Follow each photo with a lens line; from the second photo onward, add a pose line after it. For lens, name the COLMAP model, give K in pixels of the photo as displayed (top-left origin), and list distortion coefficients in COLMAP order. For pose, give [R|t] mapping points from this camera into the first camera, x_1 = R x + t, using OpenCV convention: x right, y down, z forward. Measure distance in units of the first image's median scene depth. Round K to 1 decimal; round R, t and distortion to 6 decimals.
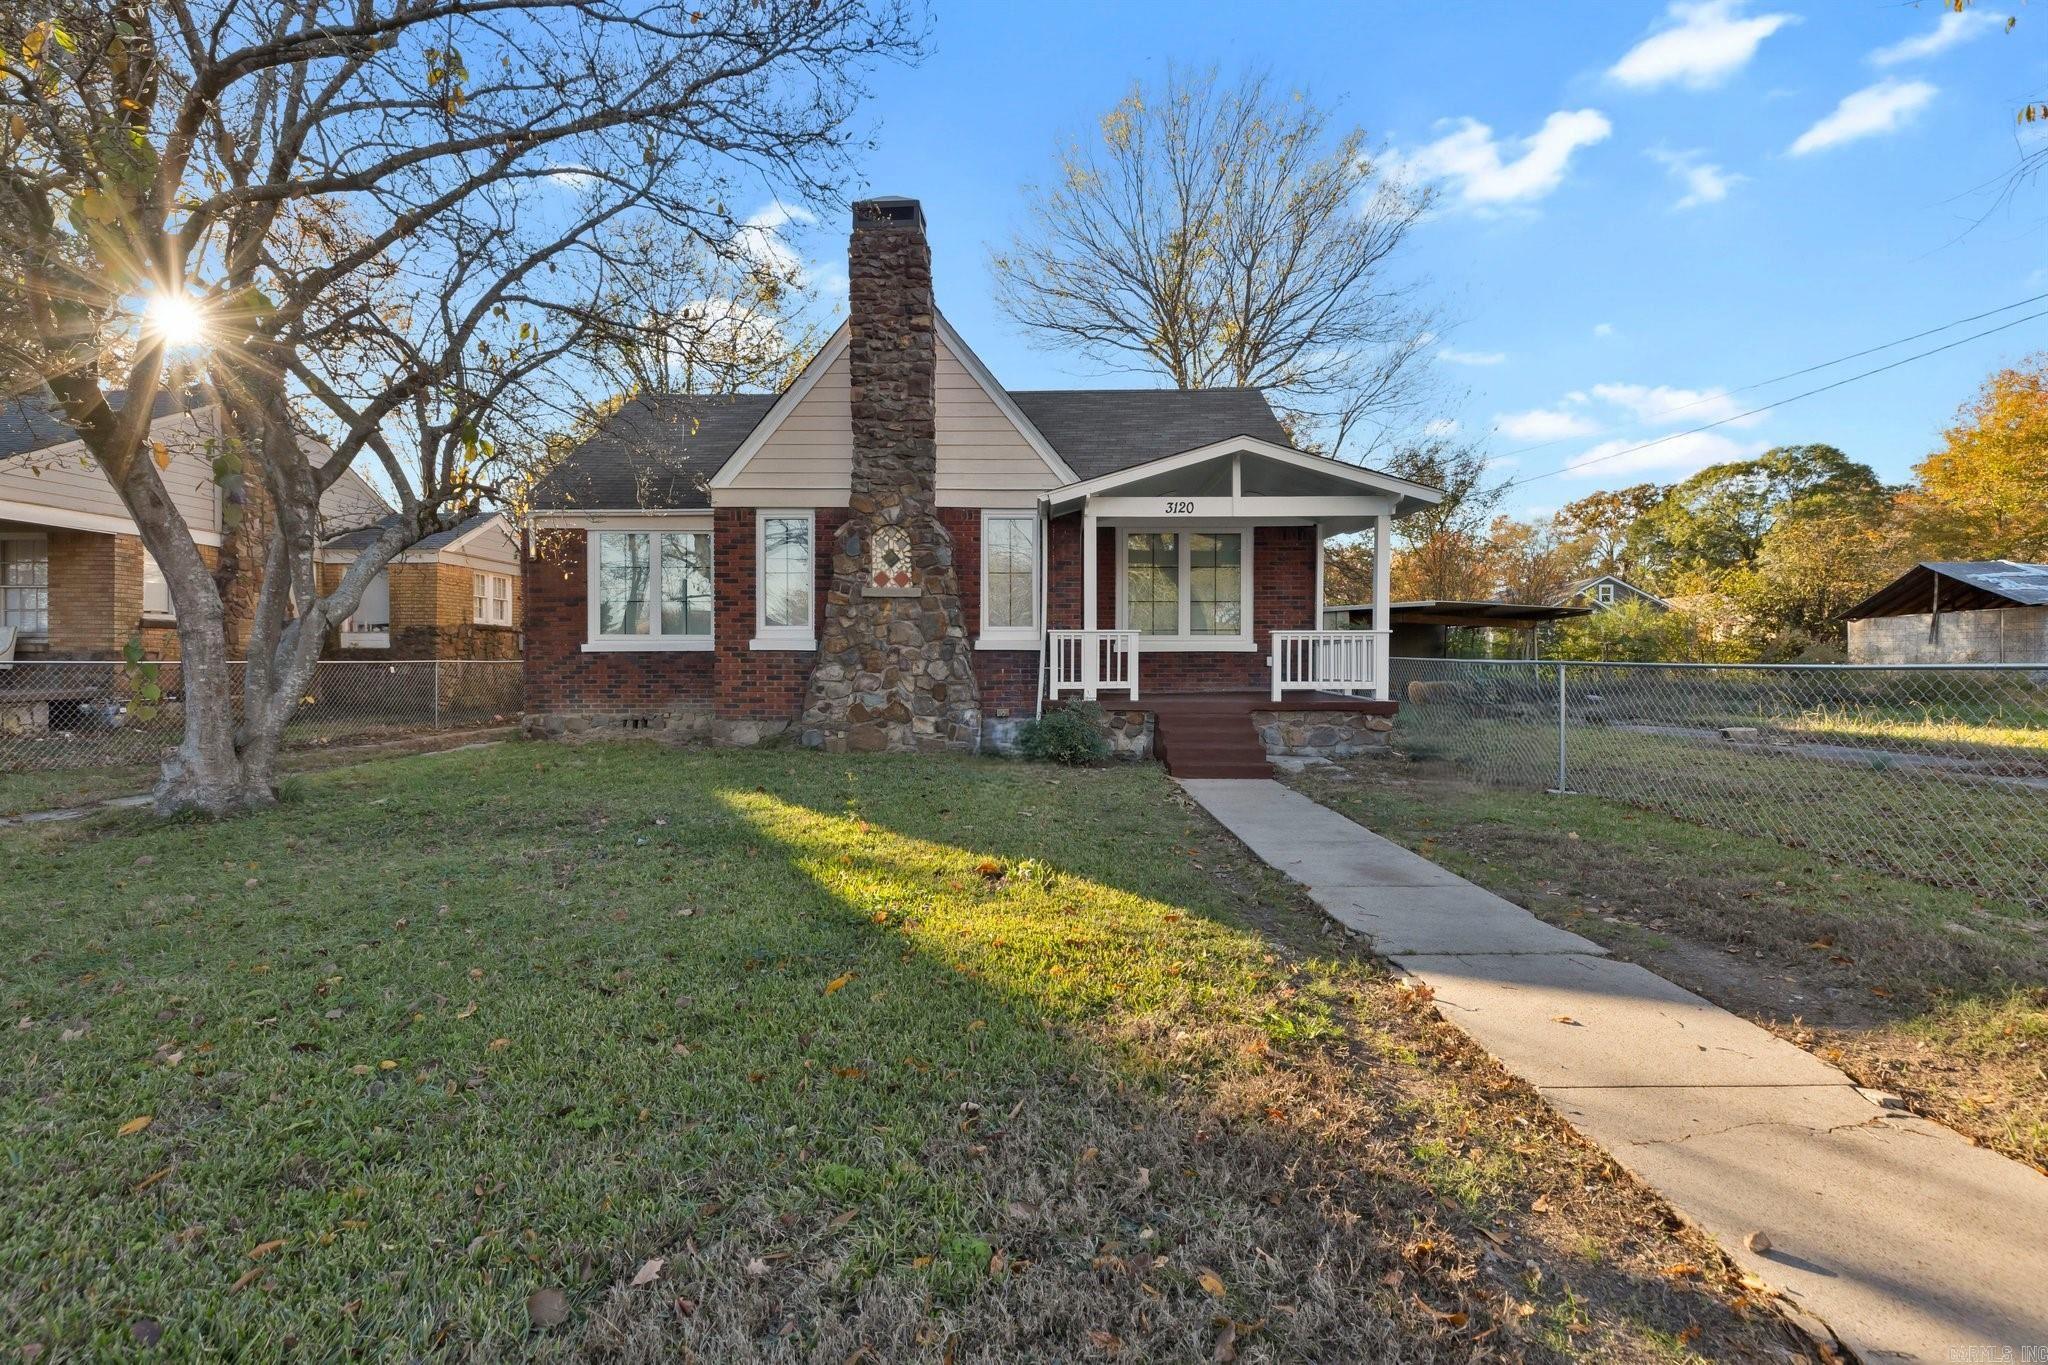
lens RADIAL K [[921.3, 0, 1028.8], [0, 921.3, 672.5], [0, 0, 1]] dist [0.006246, -0.001429]
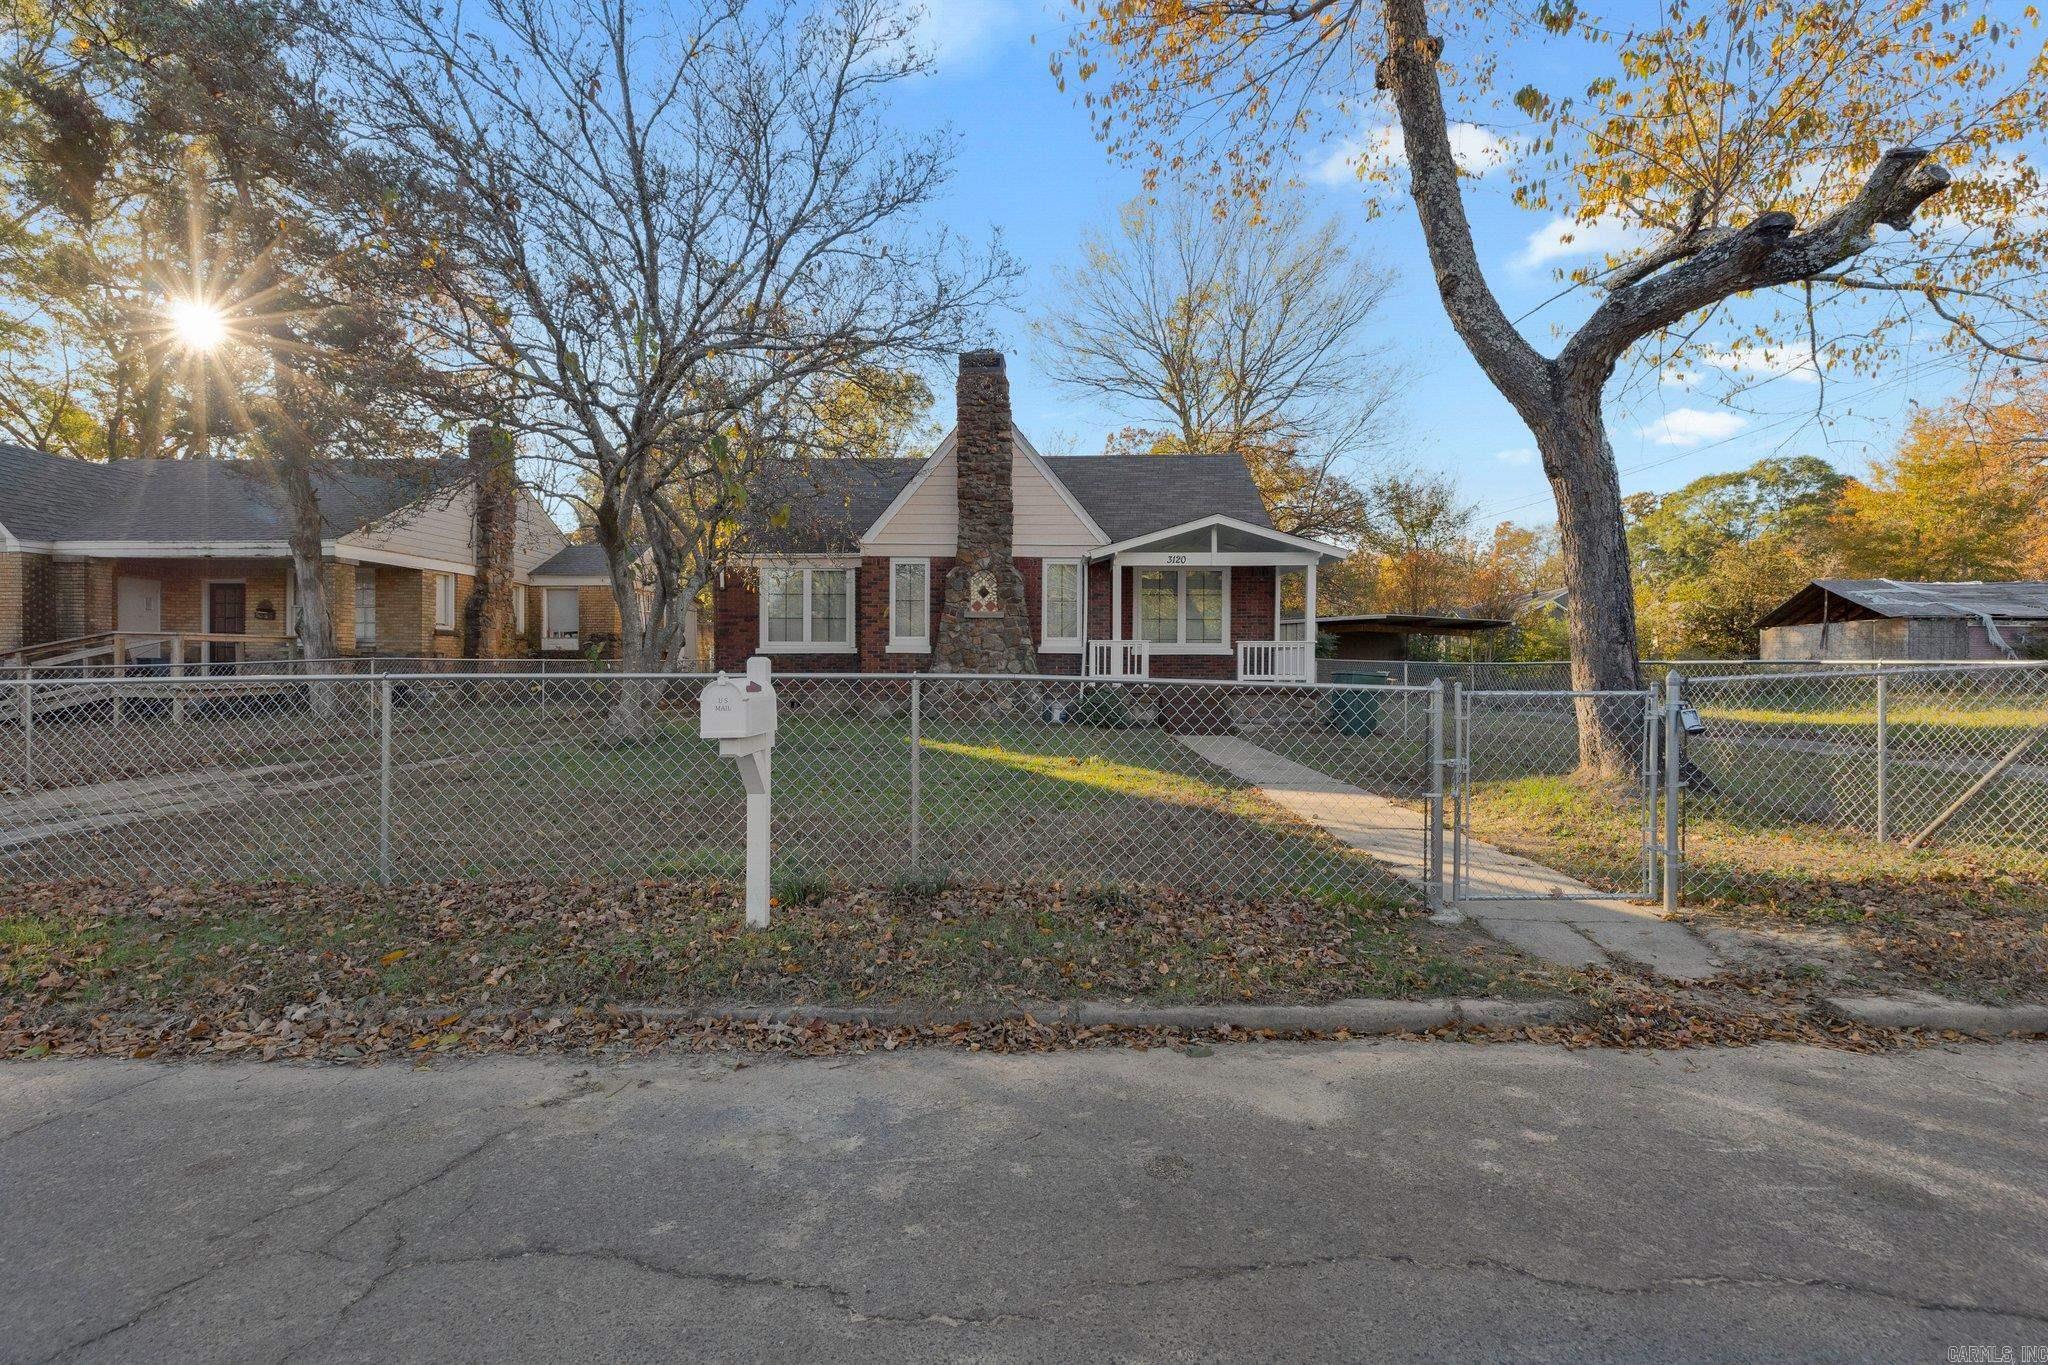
lens RADIAL K [[921.3, 0, 1020.2], [0, 921.3, 672.7], [0, 0, 1]] dist [0.006246, -0.001429]
pose [[0.999772, 0.003419, -0.021069, -0.055767], [-0.003442, 0.999994, -0.001015, 0.008313], [0.021065, 0.001087, 0.999778, -0.477497]]
